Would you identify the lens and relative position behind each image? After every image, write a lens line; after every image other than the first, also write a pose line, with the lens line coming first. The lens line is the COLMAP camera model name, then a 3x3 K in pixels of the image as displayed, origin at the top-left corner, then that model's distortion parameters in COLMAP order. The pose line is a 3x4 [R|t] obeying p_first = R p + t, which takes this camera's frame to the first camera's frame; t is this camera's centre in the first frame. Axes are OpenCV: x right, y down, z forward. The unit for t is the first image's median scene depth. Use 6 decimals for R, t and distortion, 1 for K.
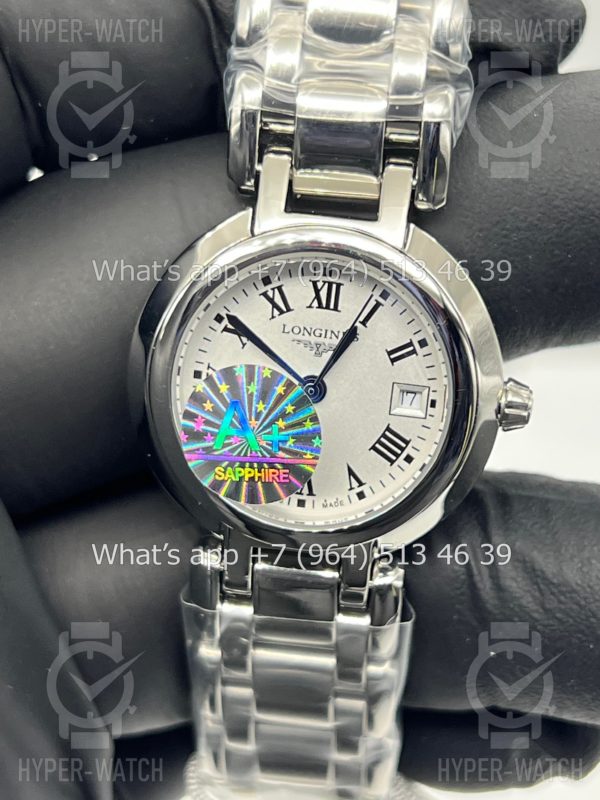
lens RADIAL K [[1972.5, 0, 300.0], [0, 1972.5, 400.0], [0, 0, 1]] dist [0.080203, 0.482809]
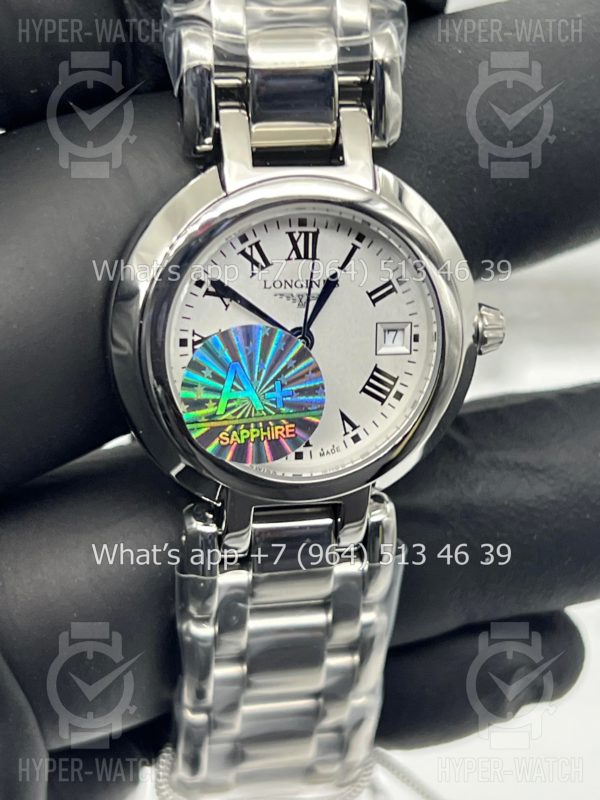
lens RADIAL K [[1972.5, 0, 300.0], [0, 1972.5, 400.0], [0, 0, 1]] dist [0.080203, 0.482809]
pose [[0.951024, -0.149515, 0.270553, -0.269234], [0.140692, 0.988696, 0.051830, -0.027733], [-0.275244, -0.011226, 0.961309, 0.040917]]
